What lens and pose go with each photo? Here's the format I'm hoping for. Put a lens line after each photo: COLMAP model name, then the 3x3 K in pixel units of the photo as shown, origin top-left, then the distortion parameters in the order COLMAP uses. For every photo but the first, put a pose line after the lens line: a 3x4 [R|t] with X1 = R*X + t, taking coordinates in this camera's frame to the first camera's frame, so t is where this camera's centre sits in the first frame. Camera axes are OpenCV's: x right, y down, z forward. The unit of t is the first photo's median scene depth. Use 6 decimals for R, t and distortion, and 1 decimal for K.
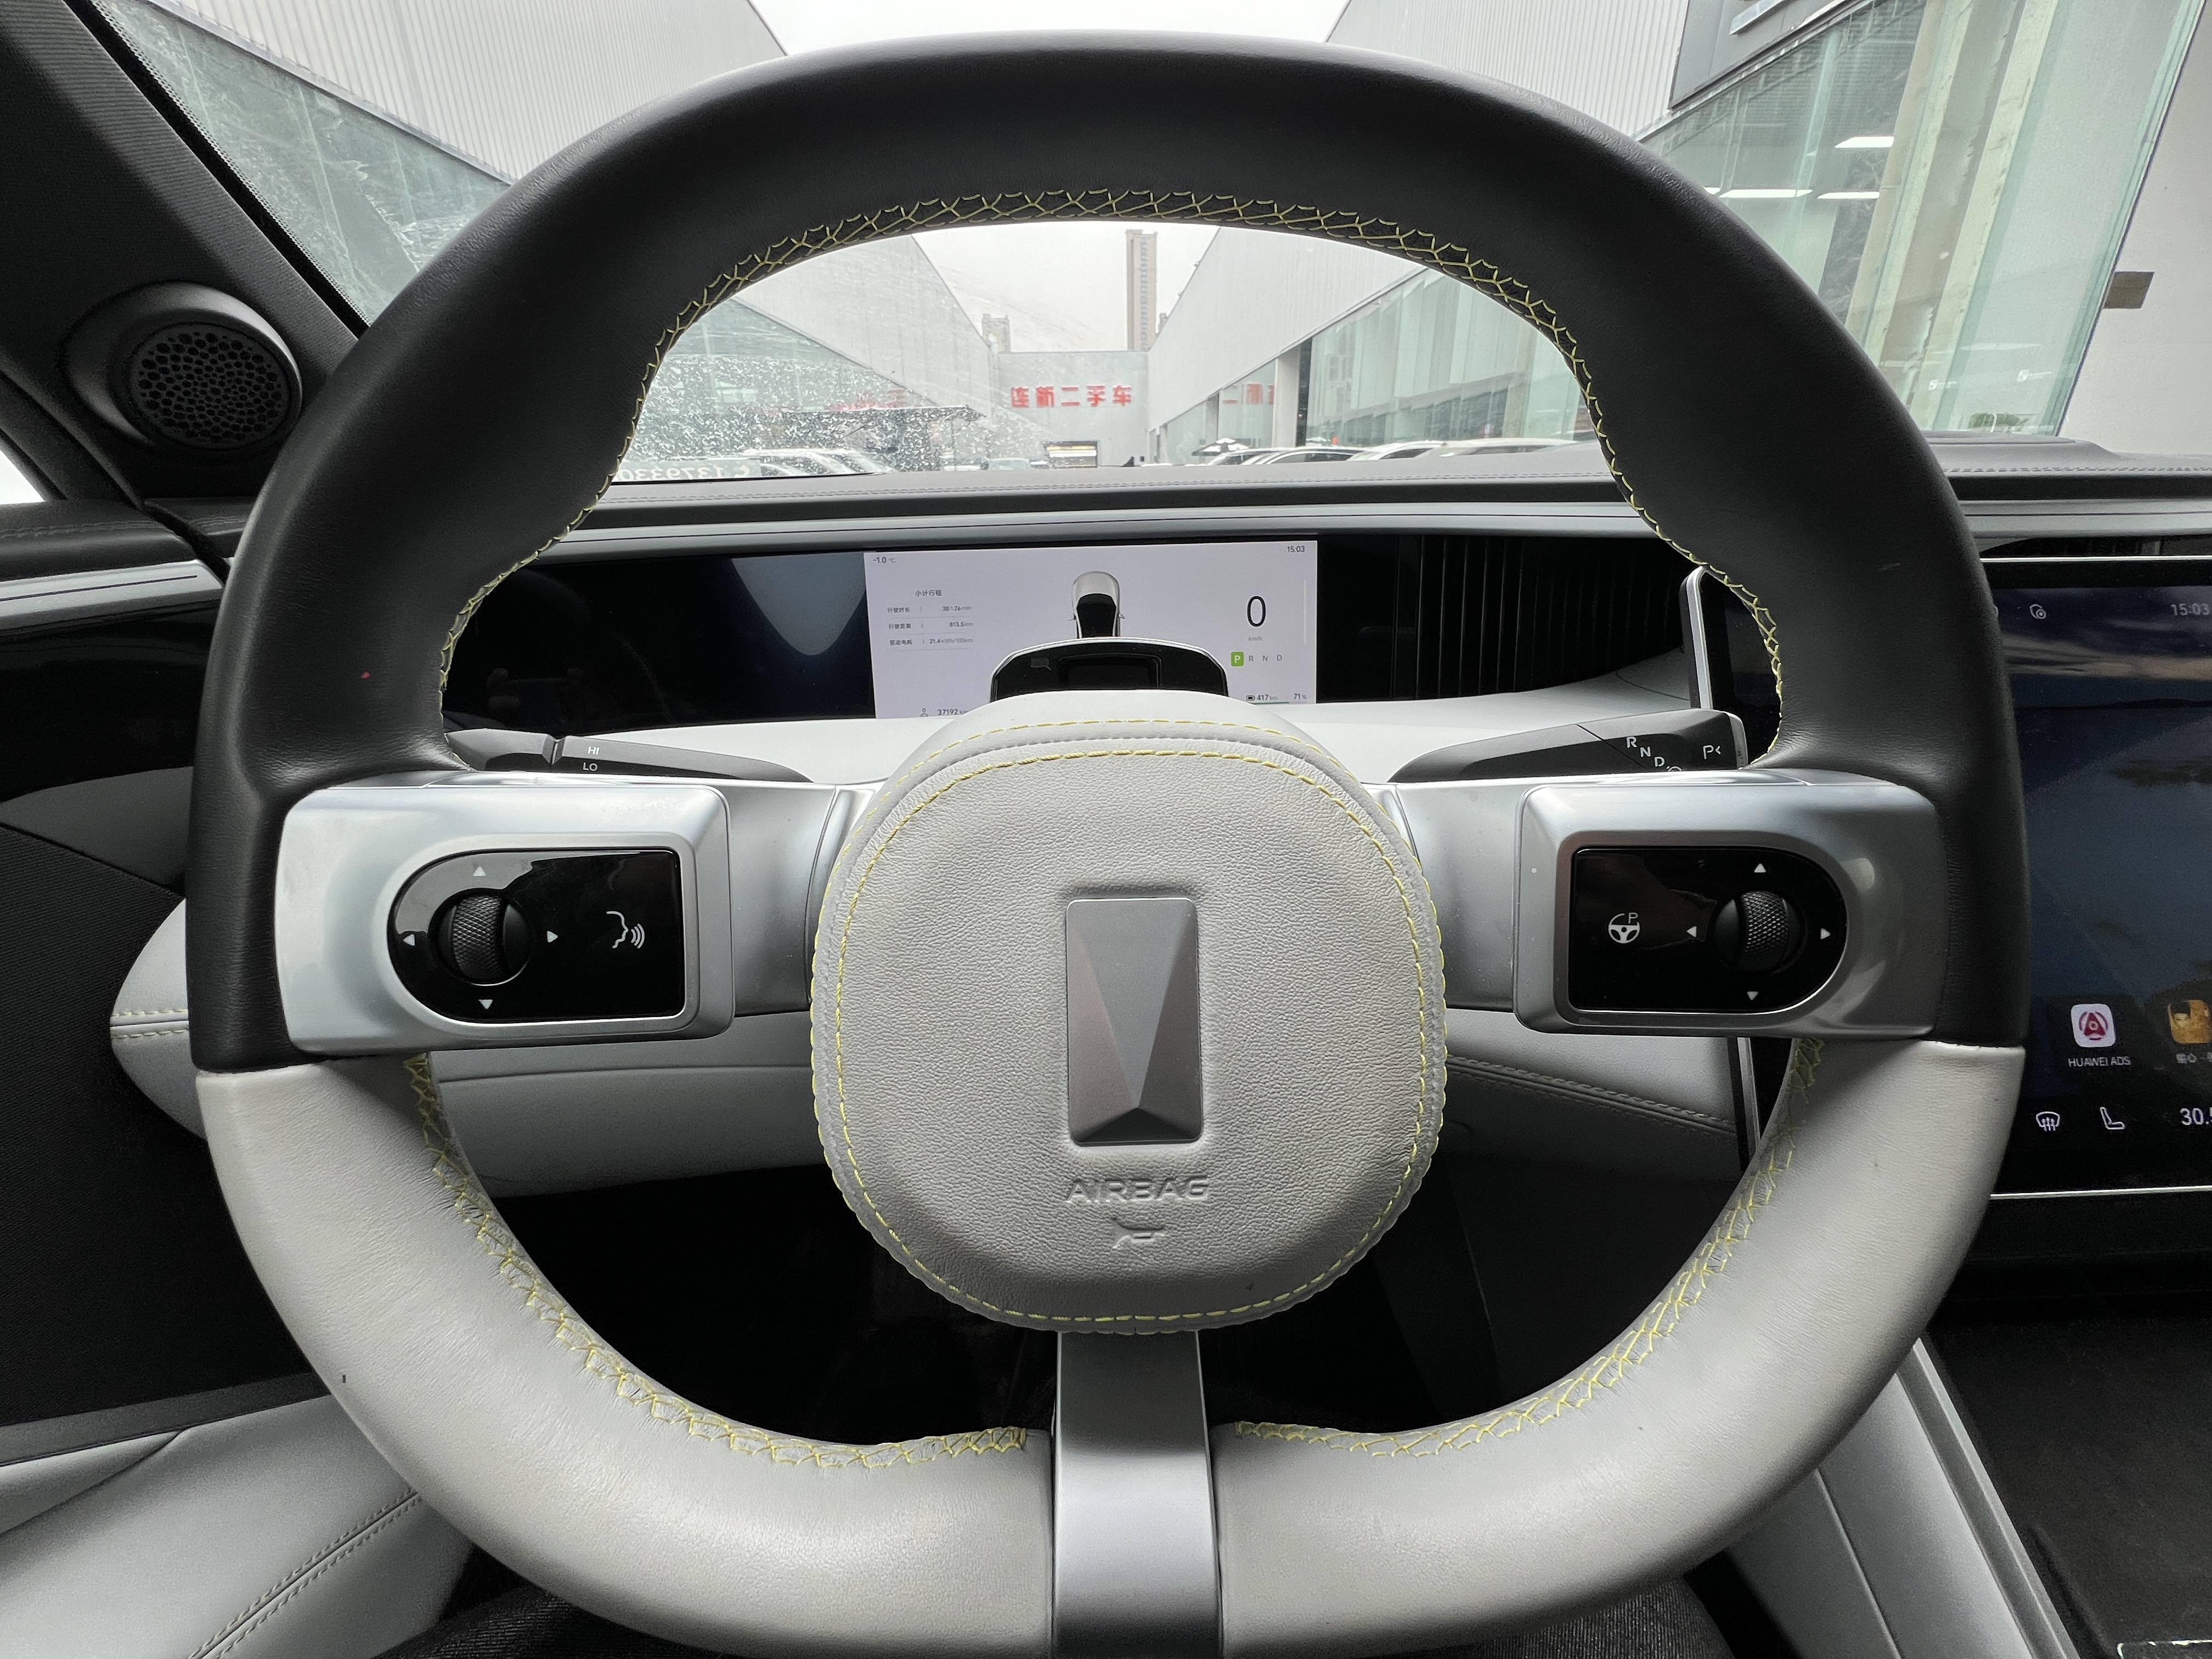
lens RADIAL K [[882.9, 0, 1093.3], [0, 882.9, 830.9], [0, 0, 1]] dist [-0.001074, 0.000107]
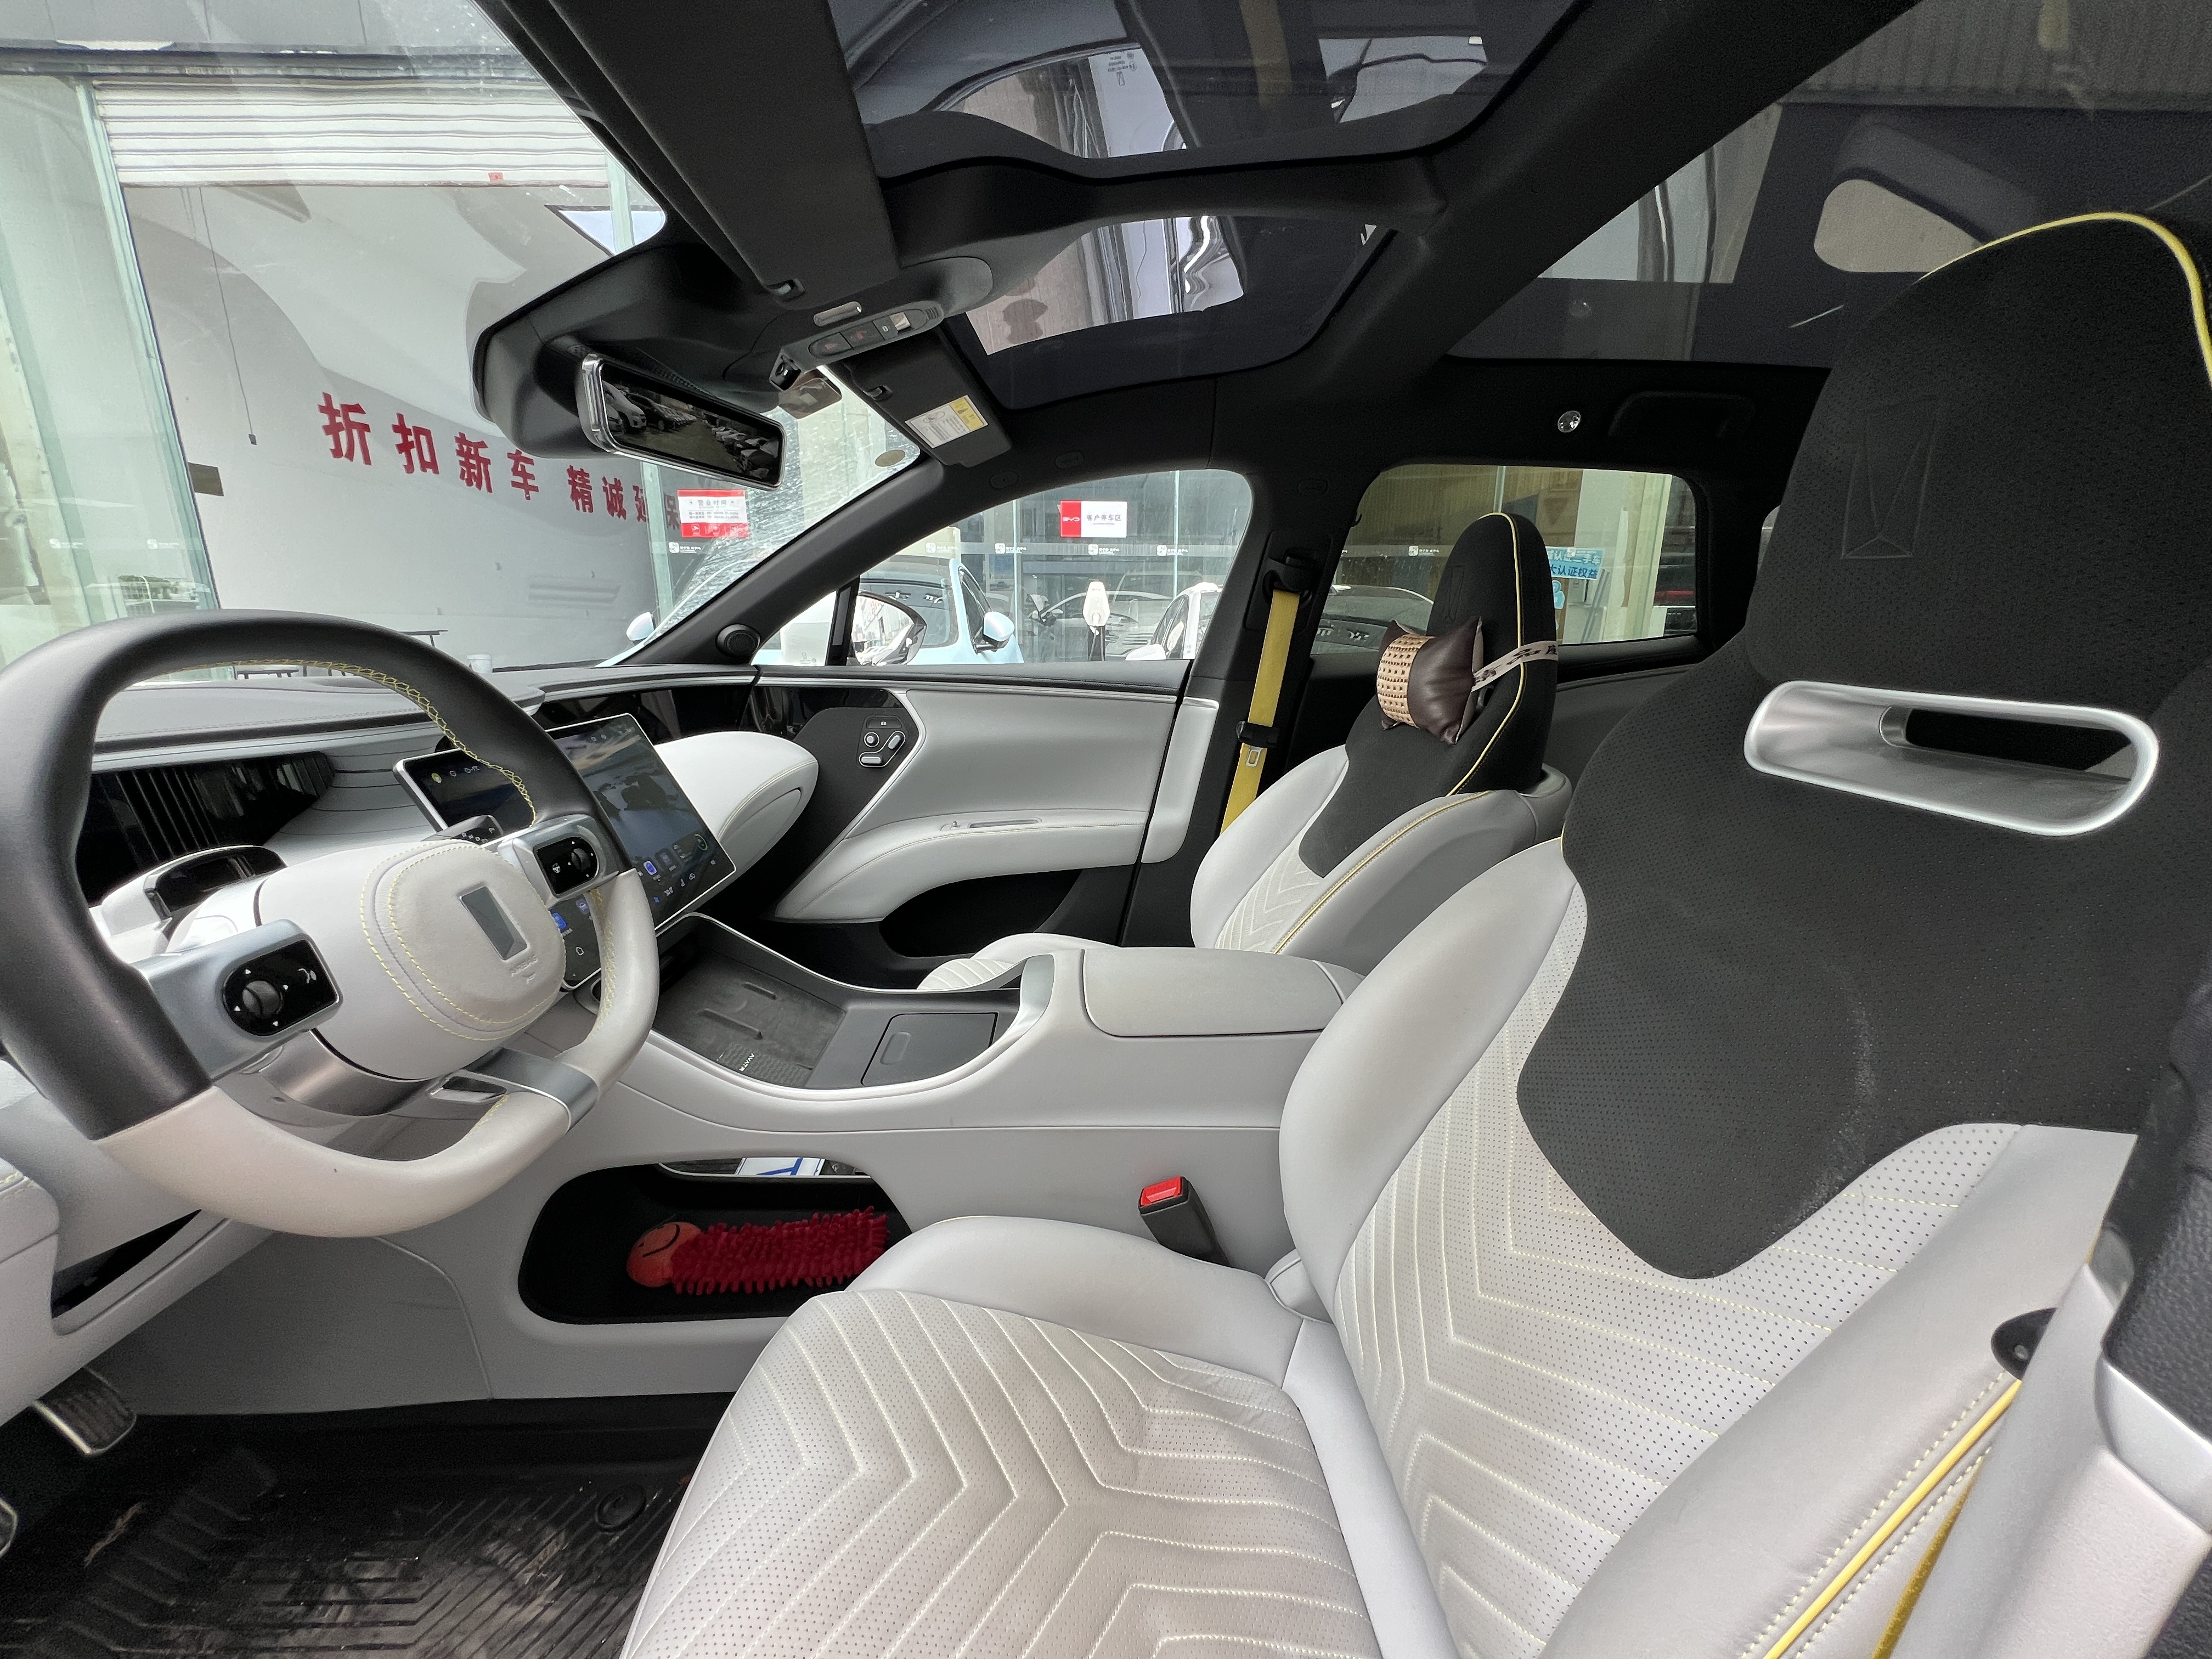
lens RADIAL K [[882.9, 0, 1102.4], [0, 882.9, 835.6], [0, 0, 1]] dist [-0.001074, 0.000107]
pose [[-0.001316, -0.233746, 0.972297, -0.057773], [0.370260, 0.903081, 0.217607, 0.001018], [-0.928927, 0.360289, 0.085358, -0.028447]]
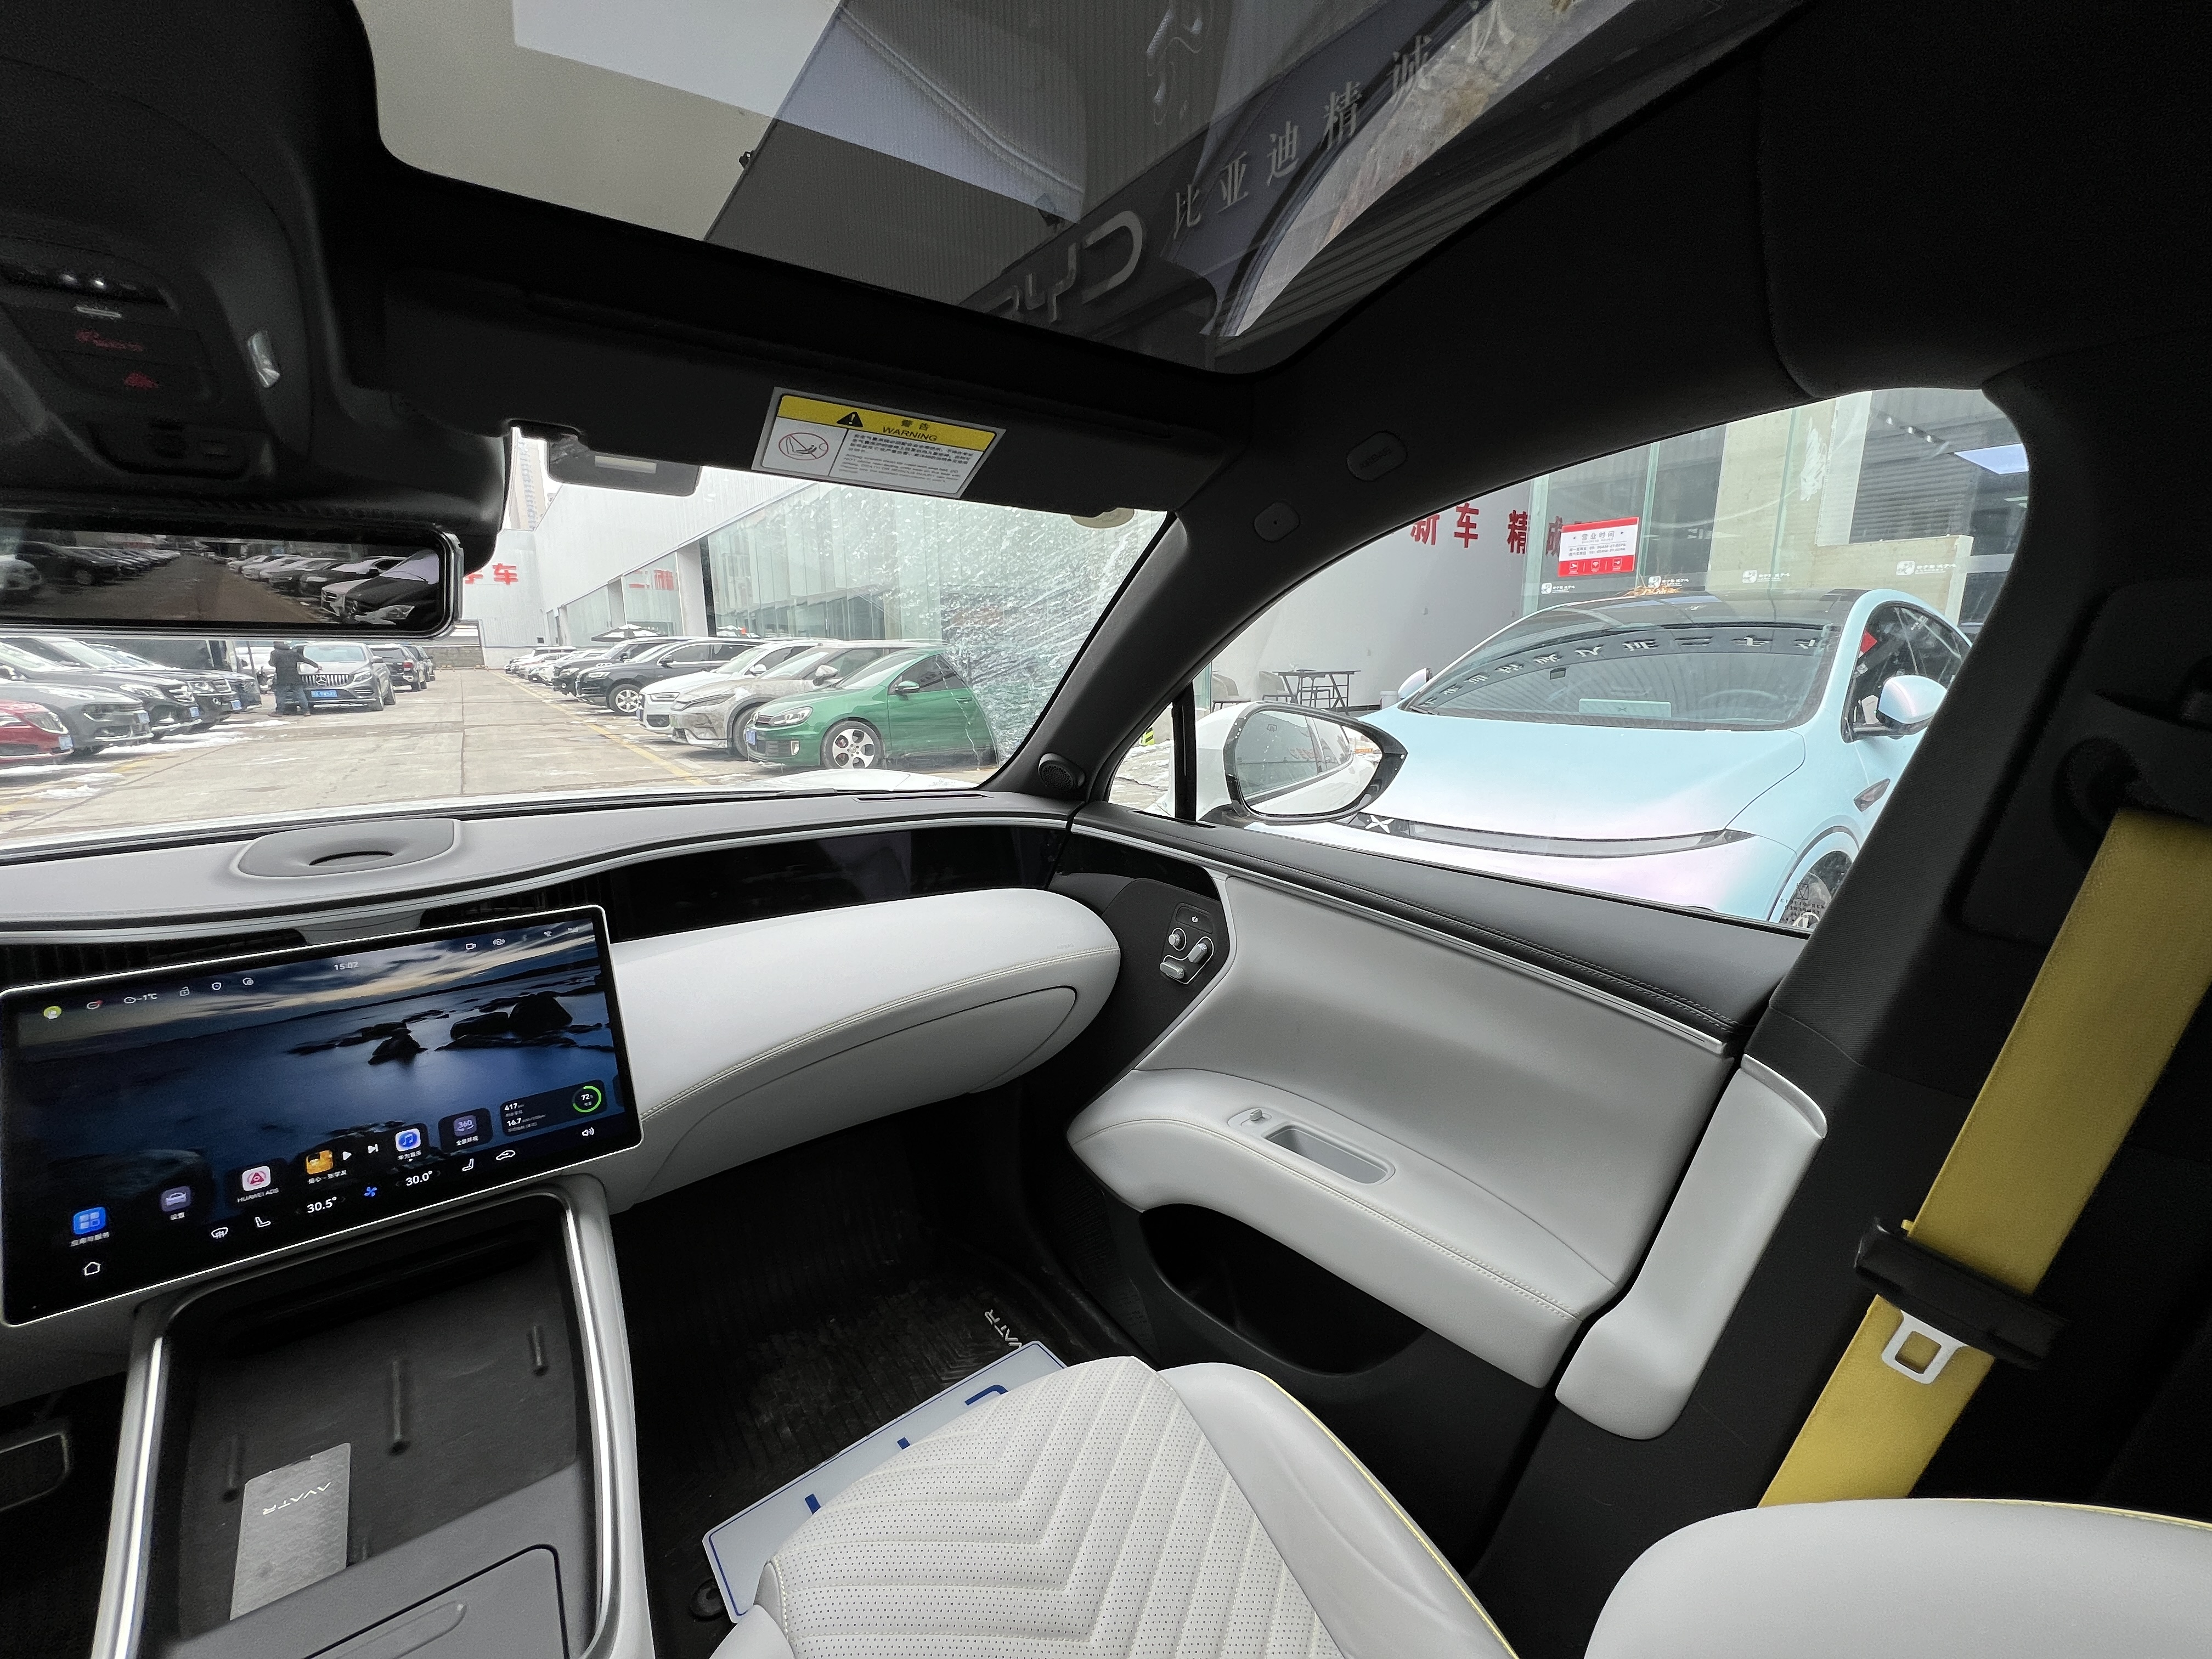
lens RADIAL K [[882.9, 0, 1106.5], [0, 882.9, 834.4], [0, 0, 1]] dist [-0.001074, 0.000107]
pose [[0.823537, -0.111895, 0.556116, 0.064195], [0.211049, 0.970414, -0.117281, 0.003561], [-0.526540, 0.213953, 0.822788, -0.074757]]
